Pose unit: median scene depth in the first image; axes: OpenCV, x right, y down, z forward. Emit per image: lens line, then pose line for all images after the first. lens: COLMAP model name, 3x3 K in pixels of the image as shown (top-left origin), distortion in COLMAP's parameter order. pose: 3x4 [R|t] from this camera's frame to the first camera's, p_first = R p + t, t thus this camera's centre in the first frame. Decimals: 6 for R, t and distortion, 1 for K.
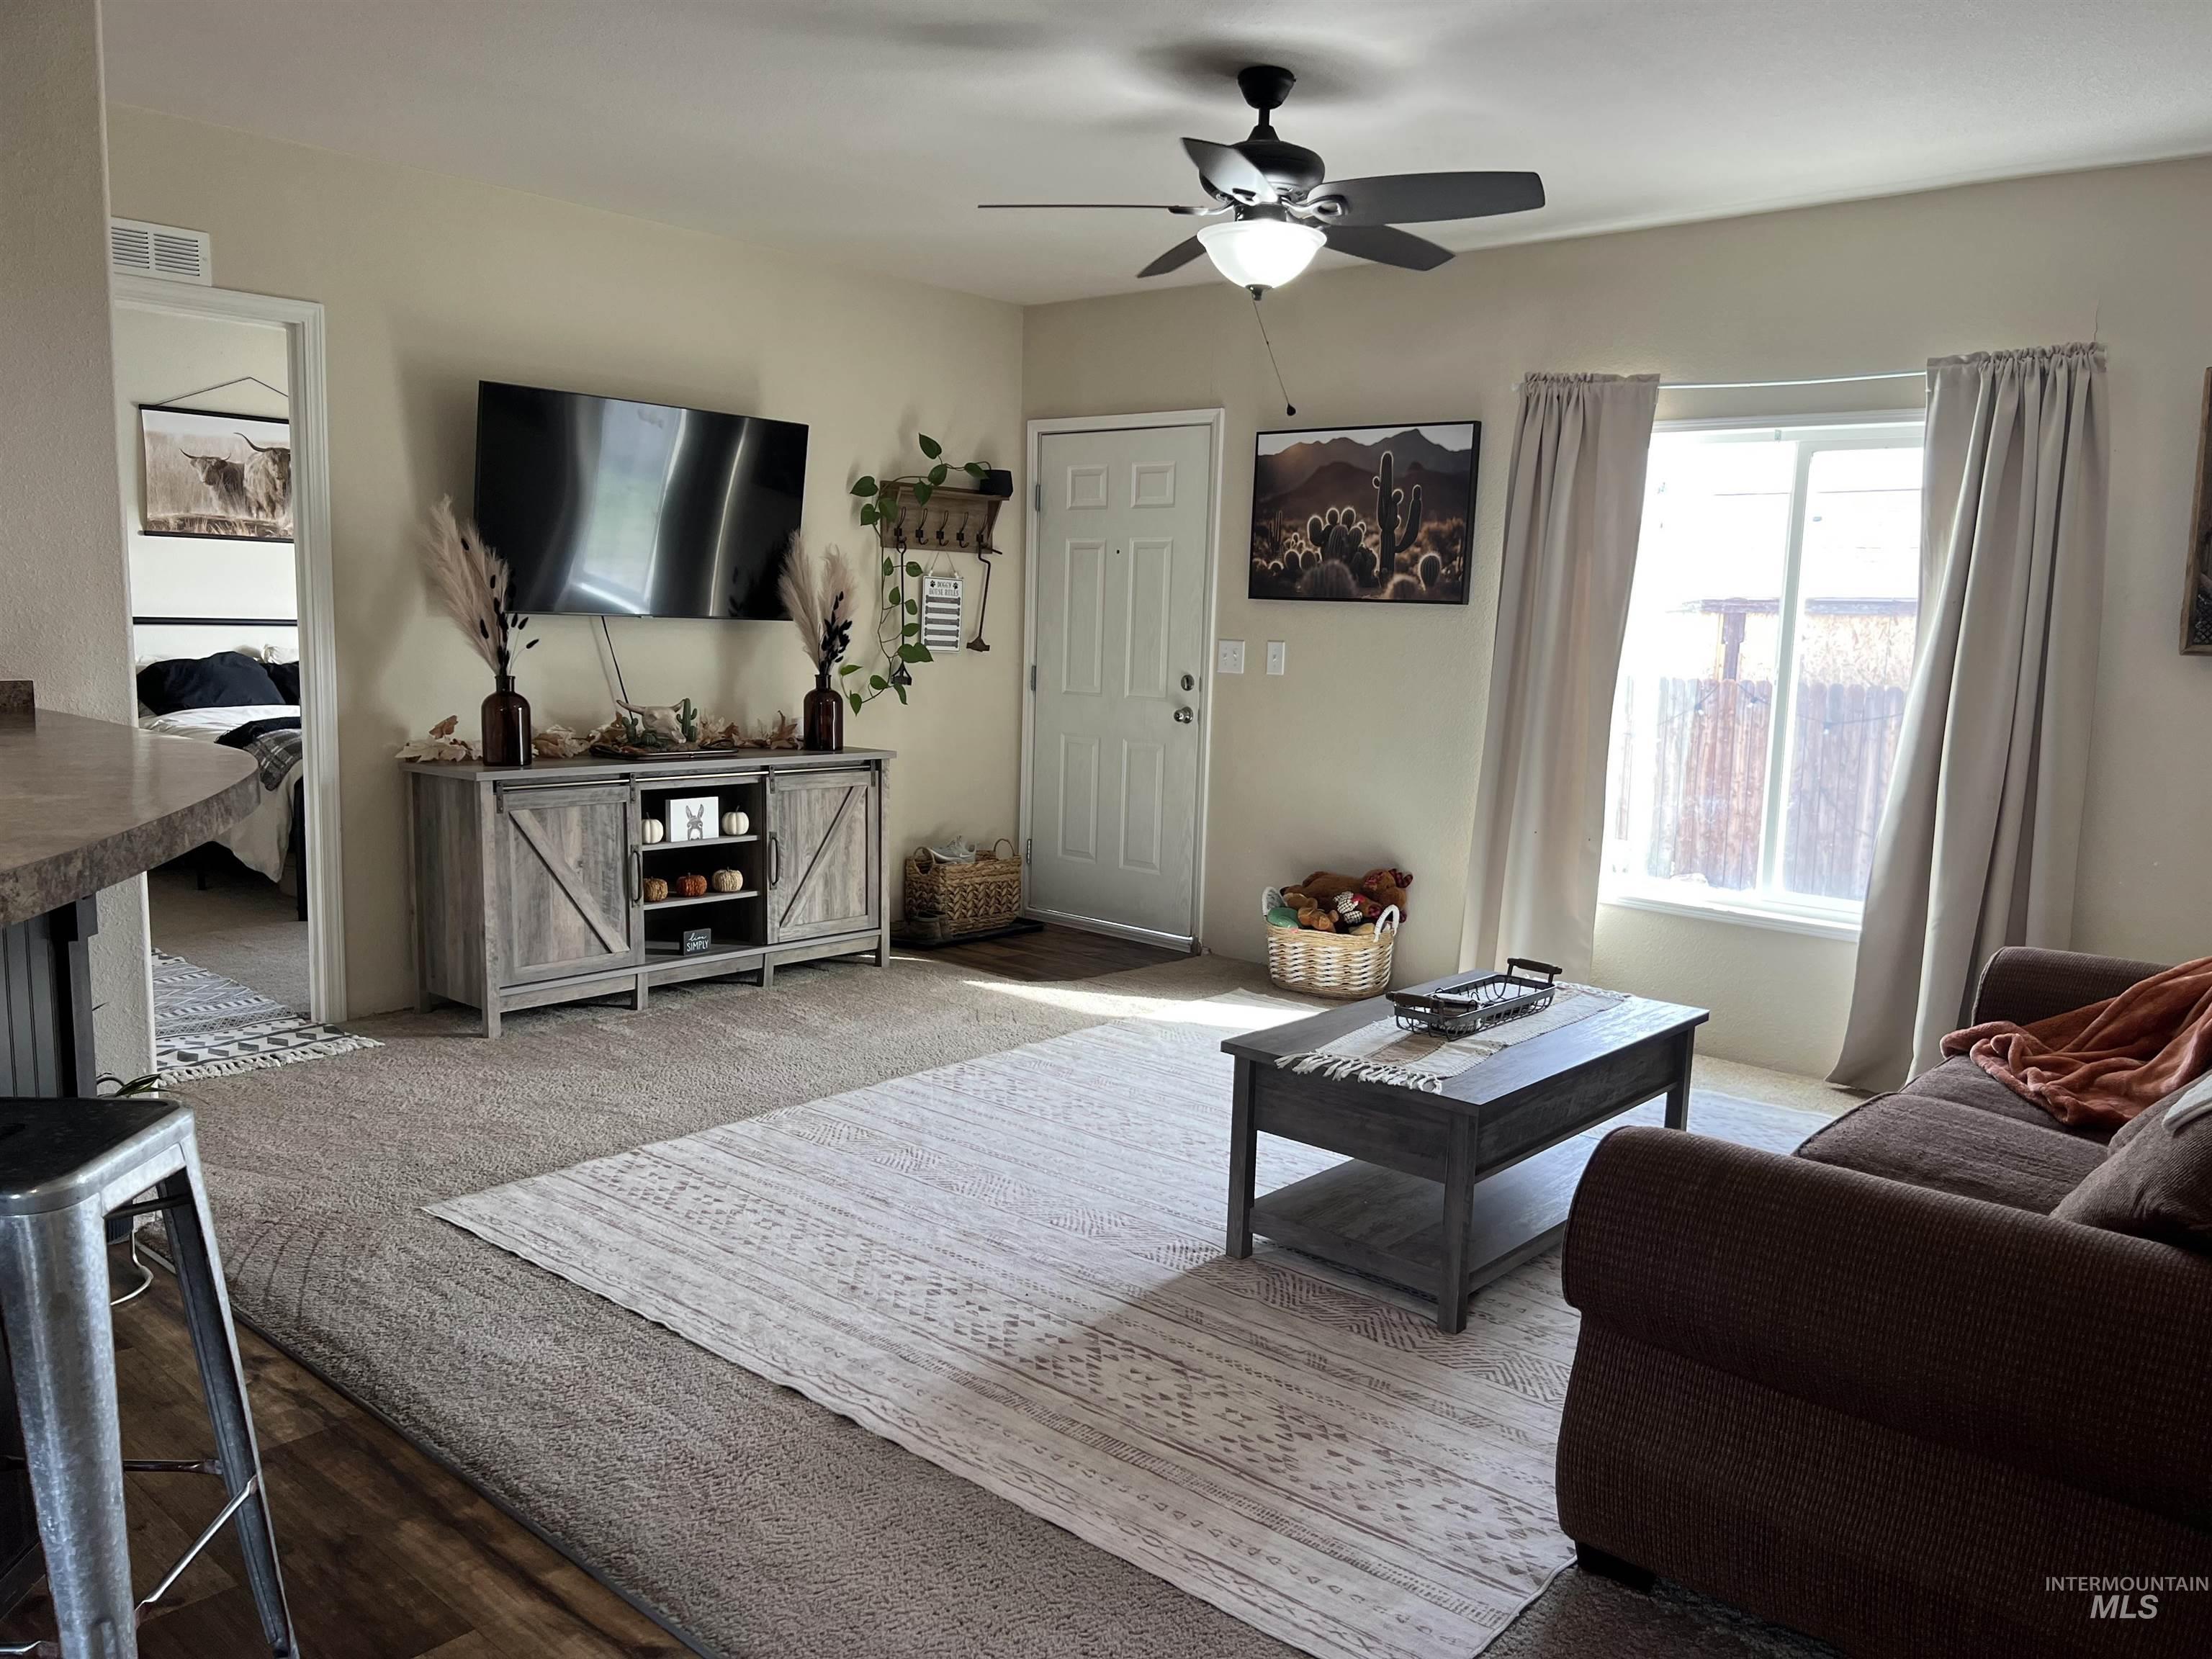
lens RADIAL K [[1653.6, 0, 1111.2], [0, 1653.6, 838.4], [0, 0, 1]] dist [0.059628, -0.073376]
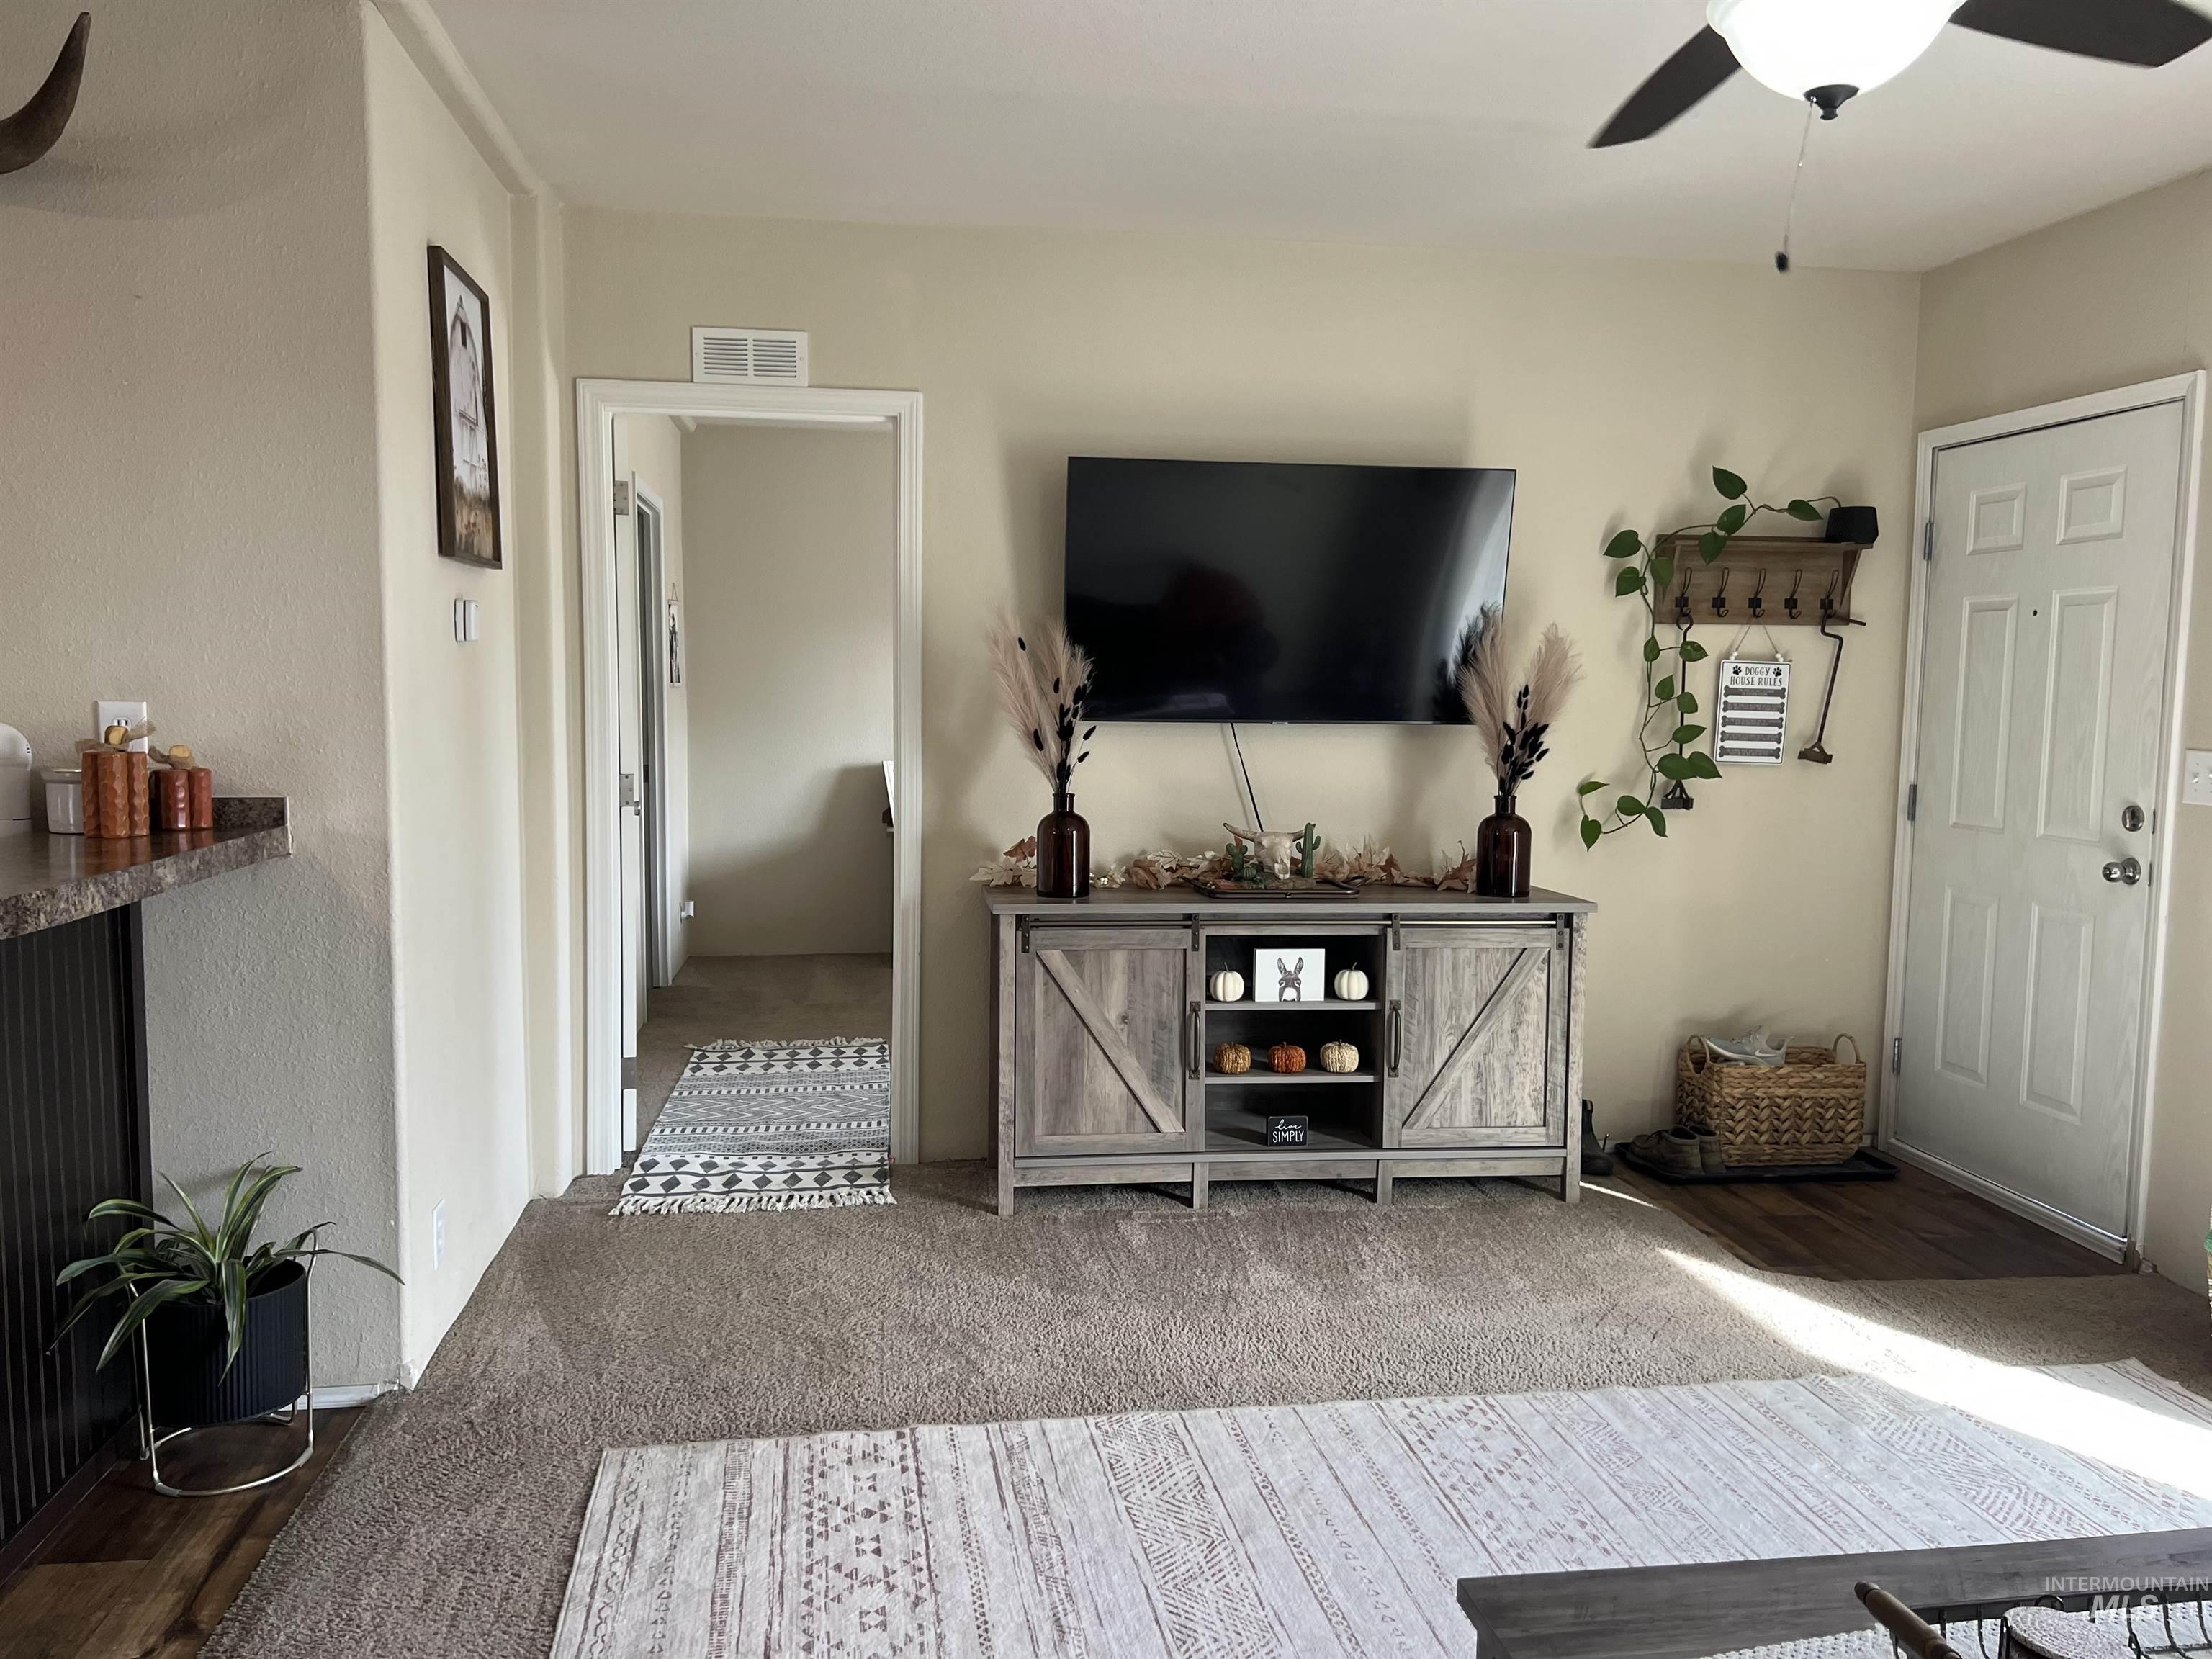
lens RADIAL K [[1653.6, 0, 1091.0], [0, 1653.6, 831.3], [0, 0, 1]] dist [0.059628, -0.073376]
pose [[0.758410, 0.037618, -0.650692, 0.180947], [-0.078392, 0.996351, -0.033768, -0.044548], [0.647047, 0.076619, 0.758591, 0.325556]]
